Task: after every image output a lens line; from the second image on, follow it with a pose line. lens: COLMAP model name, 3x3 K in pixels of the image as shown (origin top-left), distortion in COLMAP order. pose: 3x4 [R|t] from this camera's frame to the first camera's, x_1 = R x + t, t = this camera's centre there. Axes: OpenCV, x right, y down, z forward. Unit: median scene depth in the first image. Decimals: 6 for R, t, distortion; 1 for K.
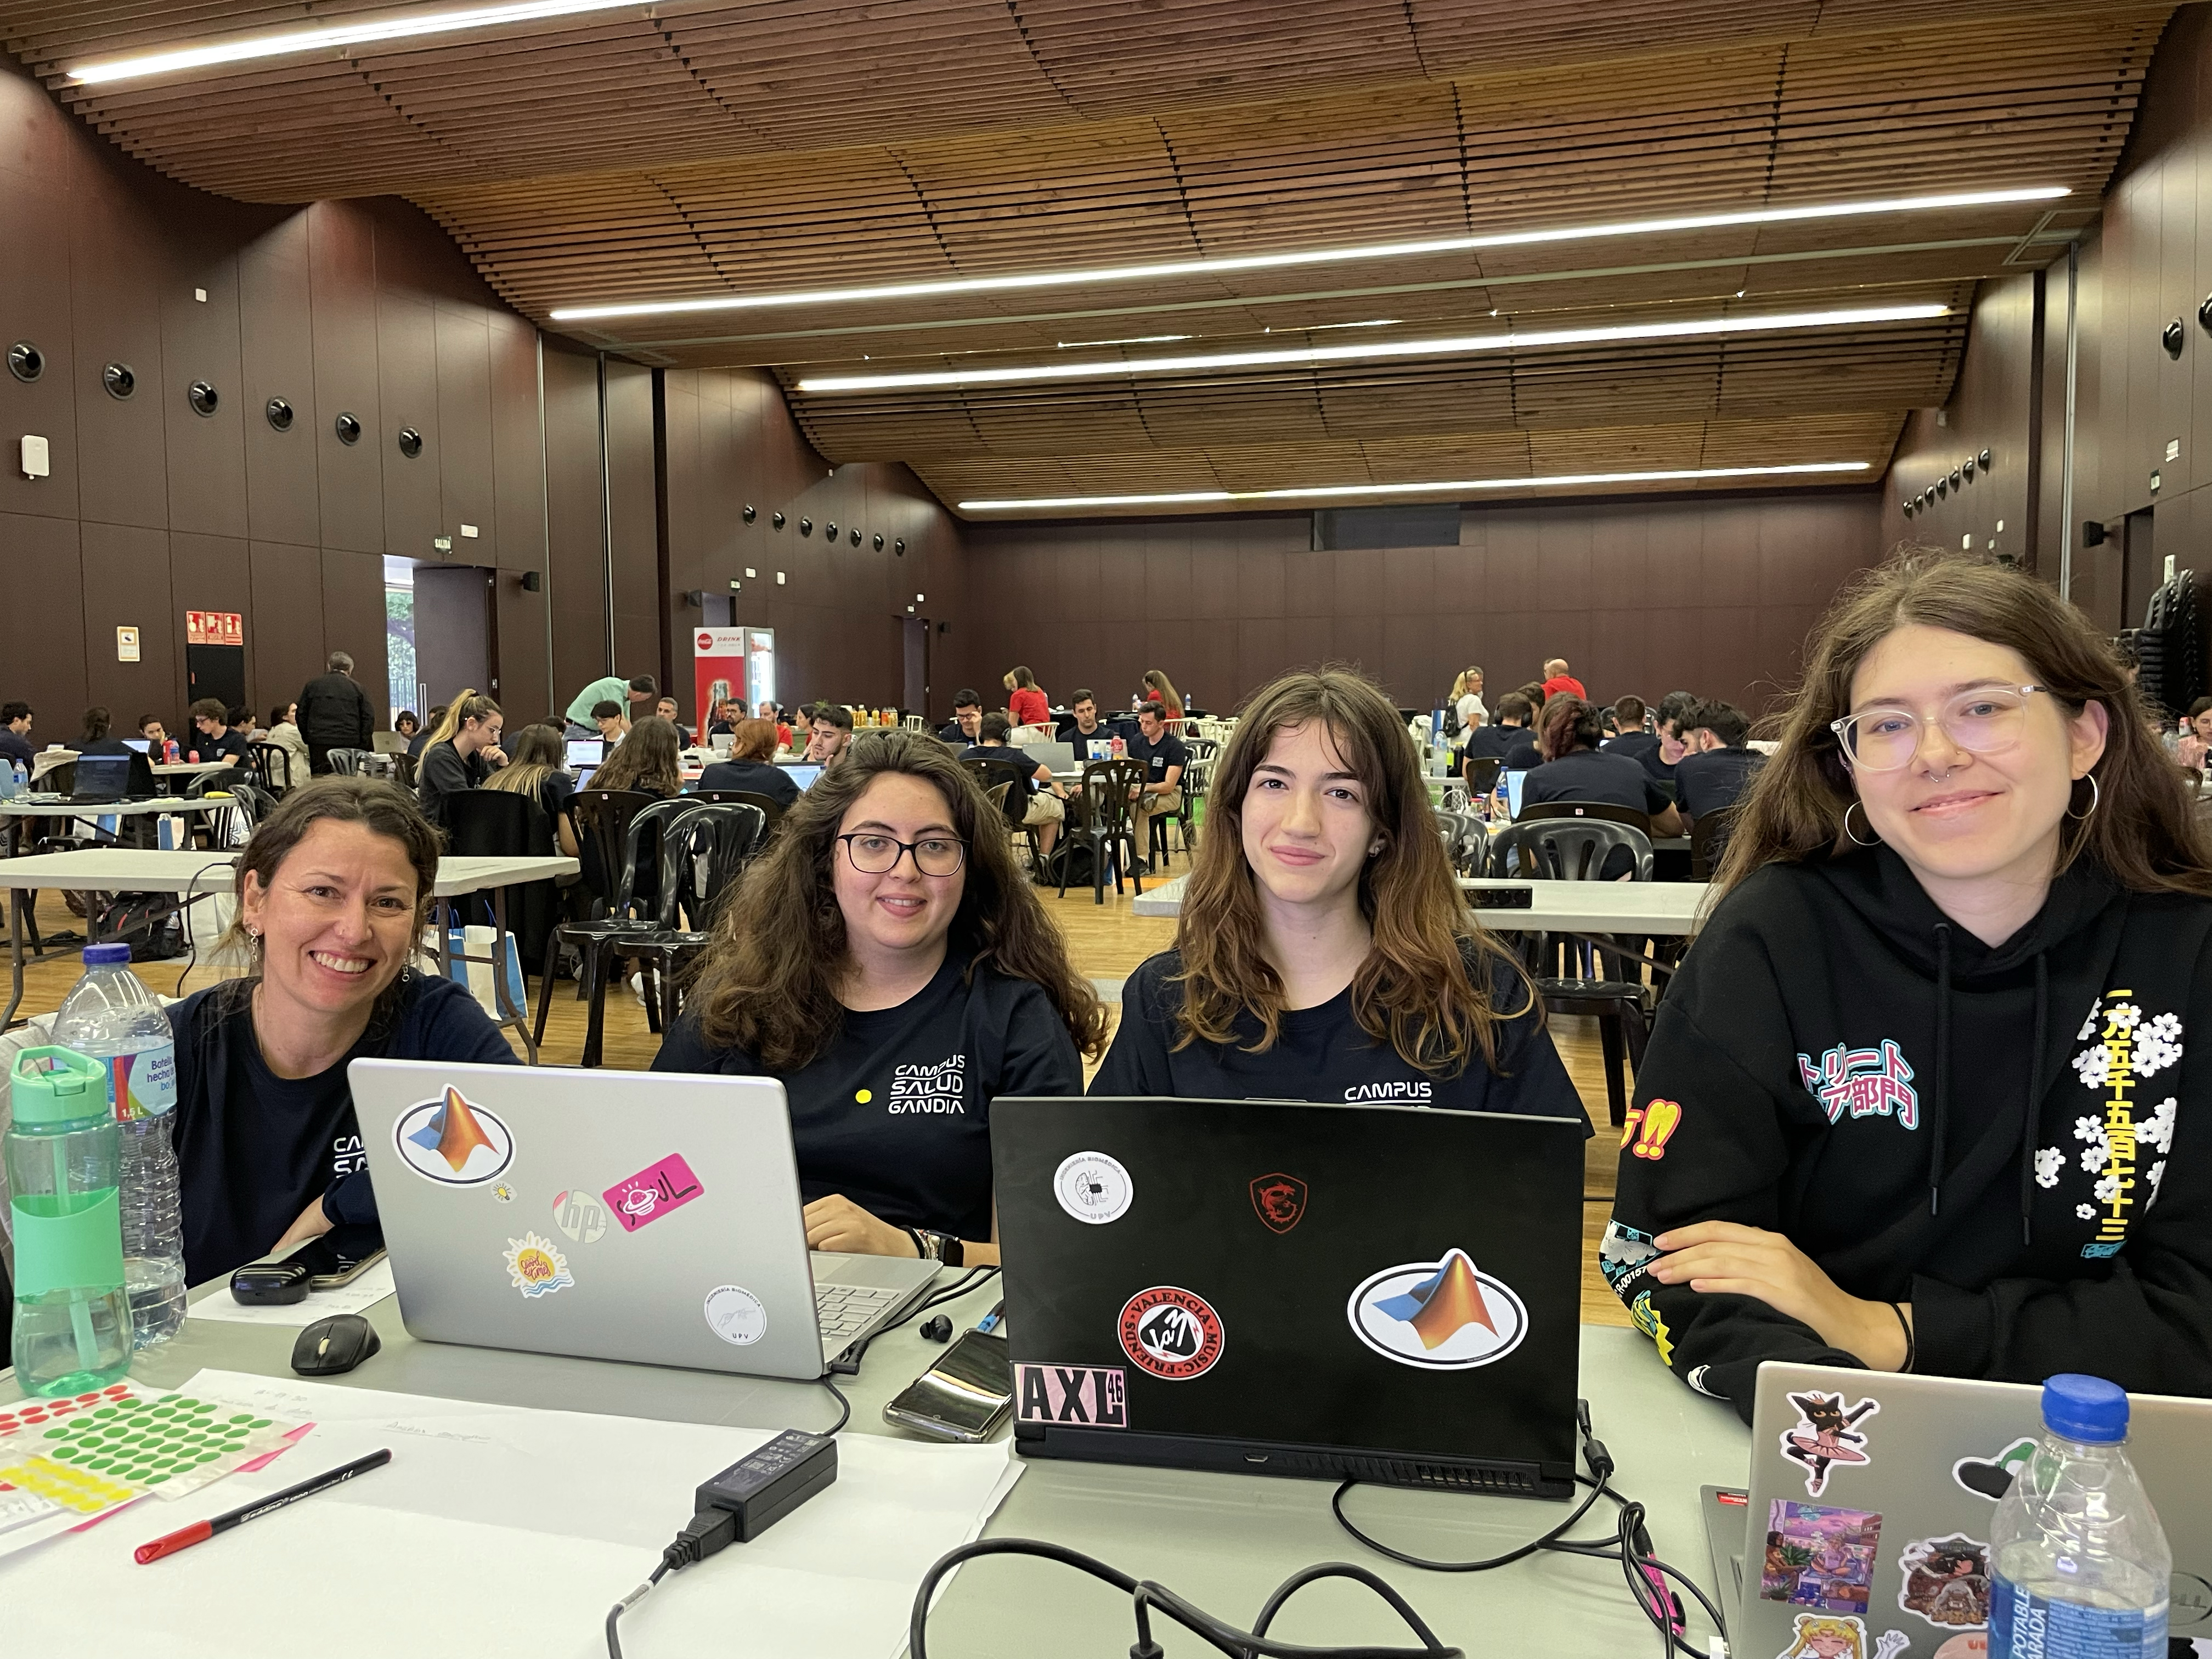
lens RADIAL K [[1658.8, 0, 1106.0], [0, 1658.8, 829.5], [0, 0, 1]] dist [0.078525, -0.107351]
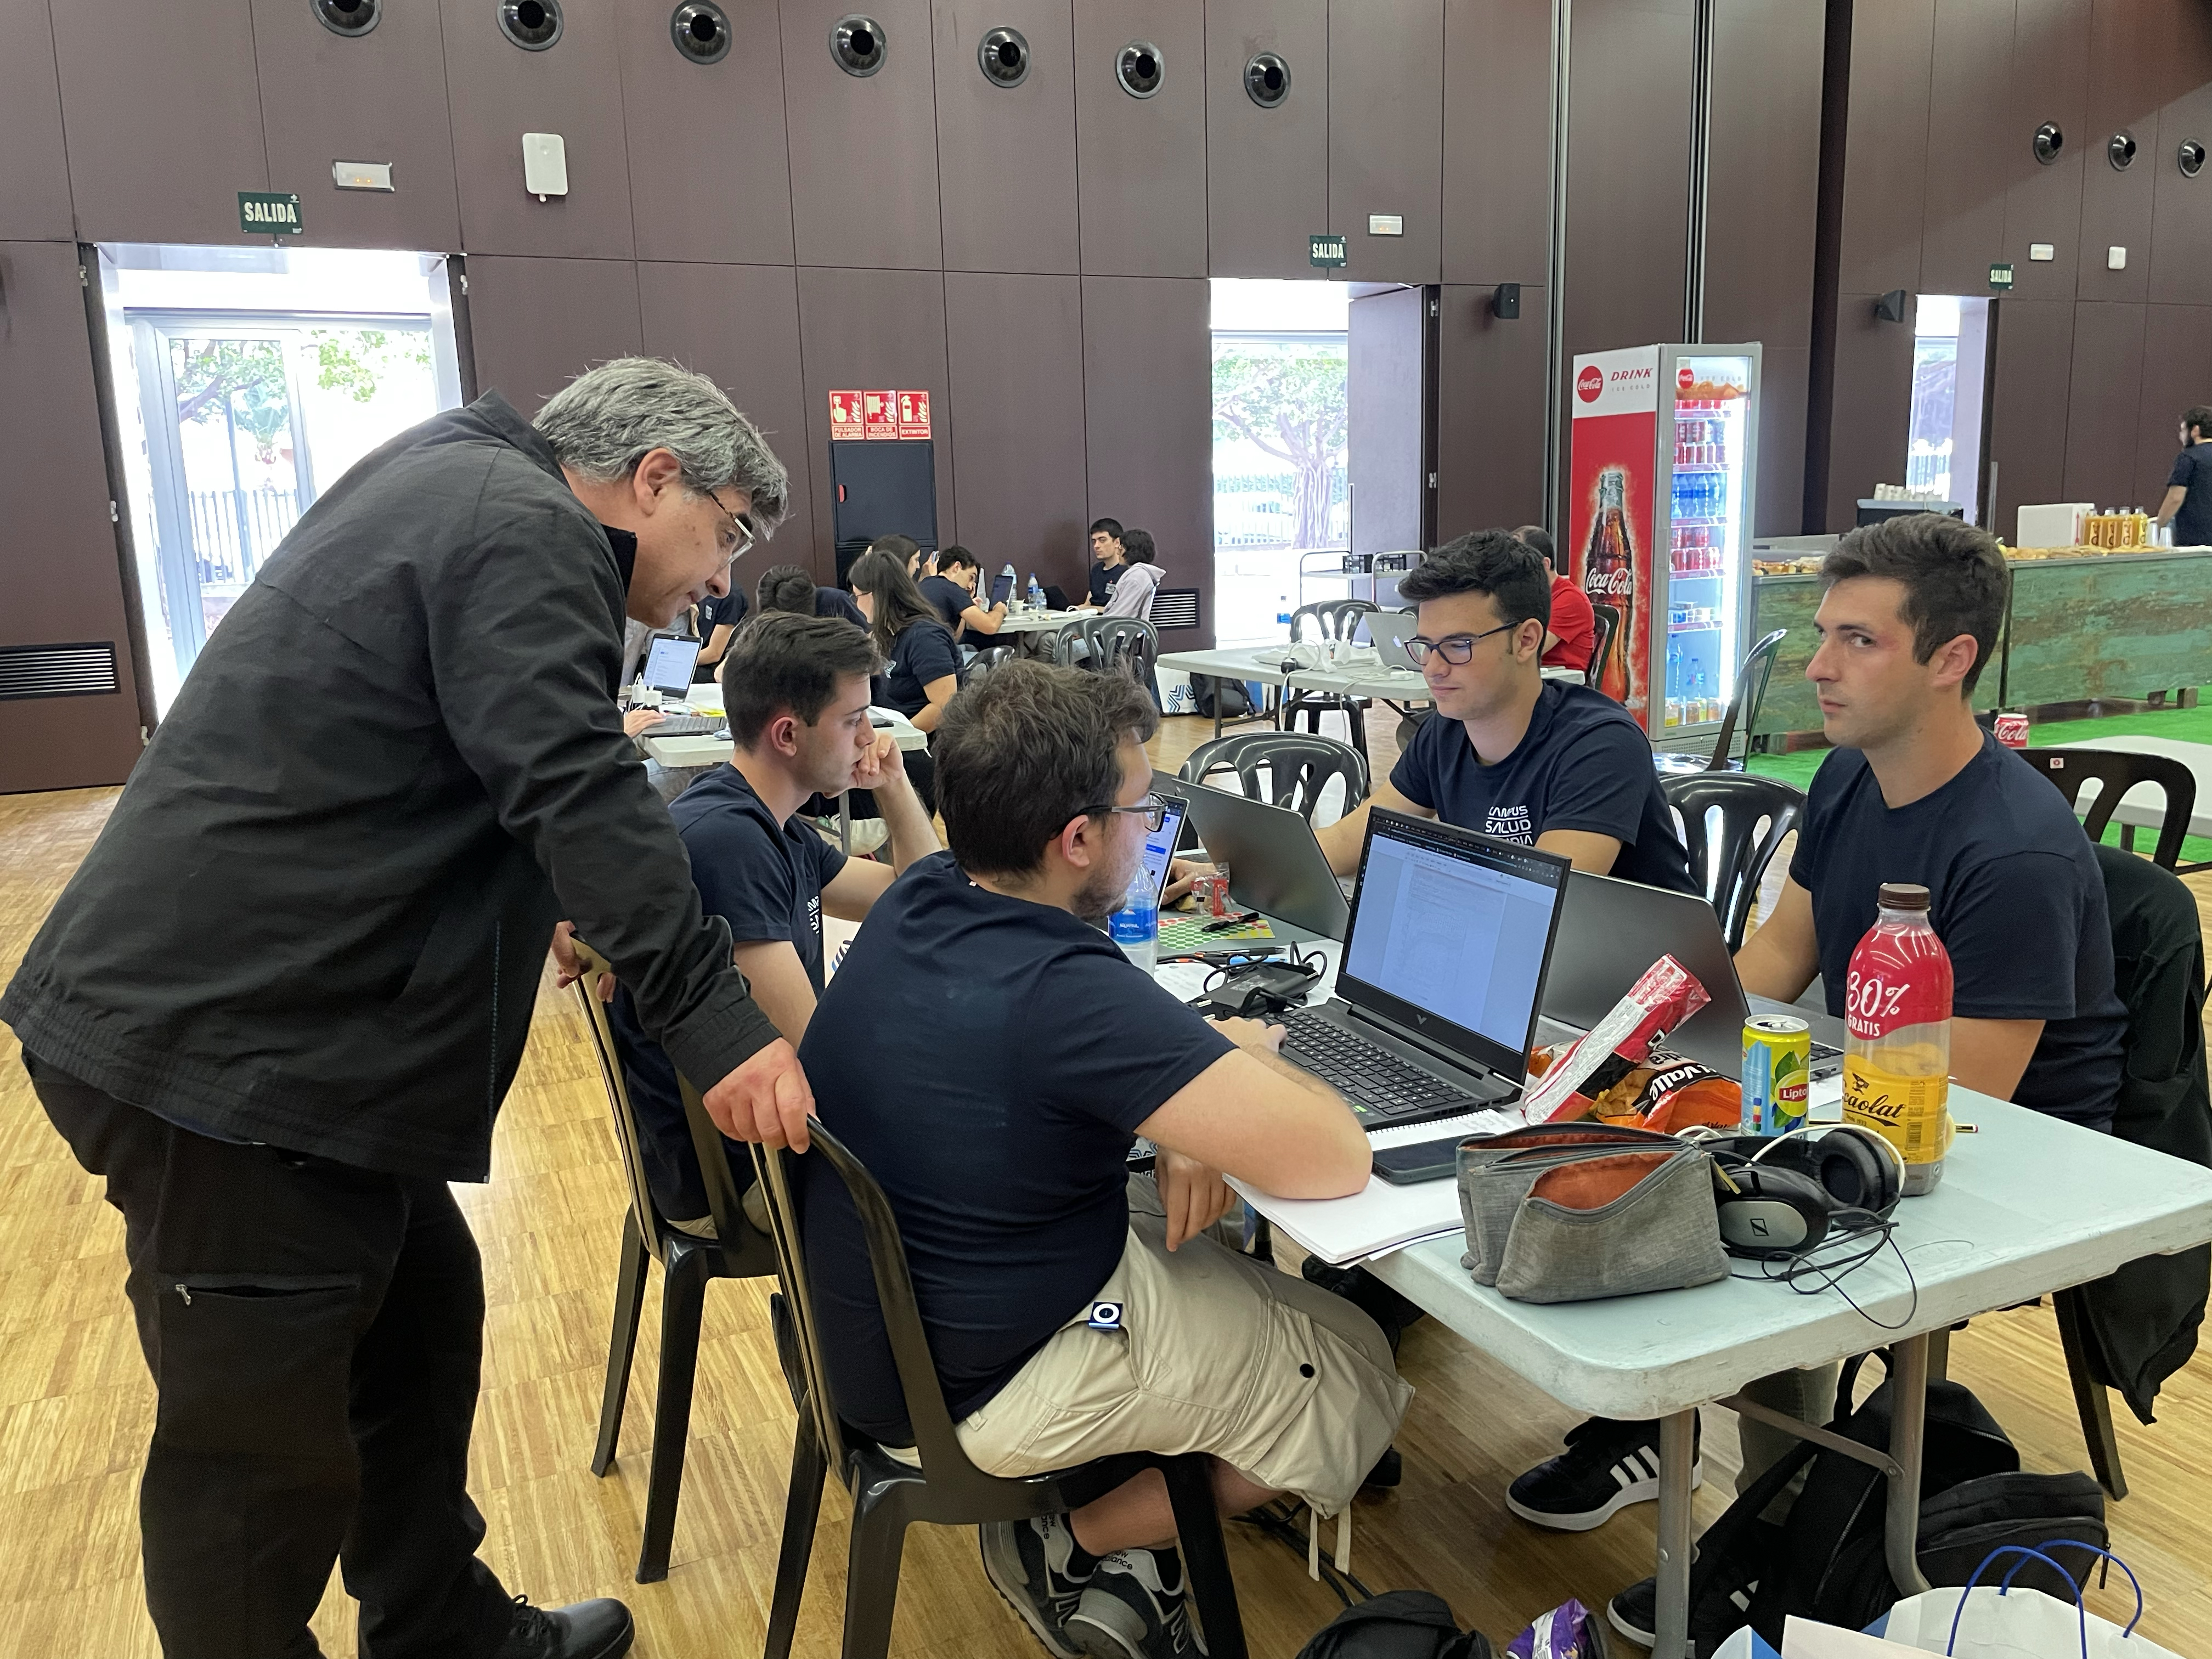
lens RADIAL K [[1658.8, 0, 1106.0], [0, 1658.8, 829.5], [0, 0, 1]] dist [0.078525, -0.107351]
pose [[0.656640, 0.132413, -0.742490, 0.038564], [-0.033327, 0.988600, 0.146829, -0.057669], [0.753468, -0.071669, 0.653567, 0.625398]]
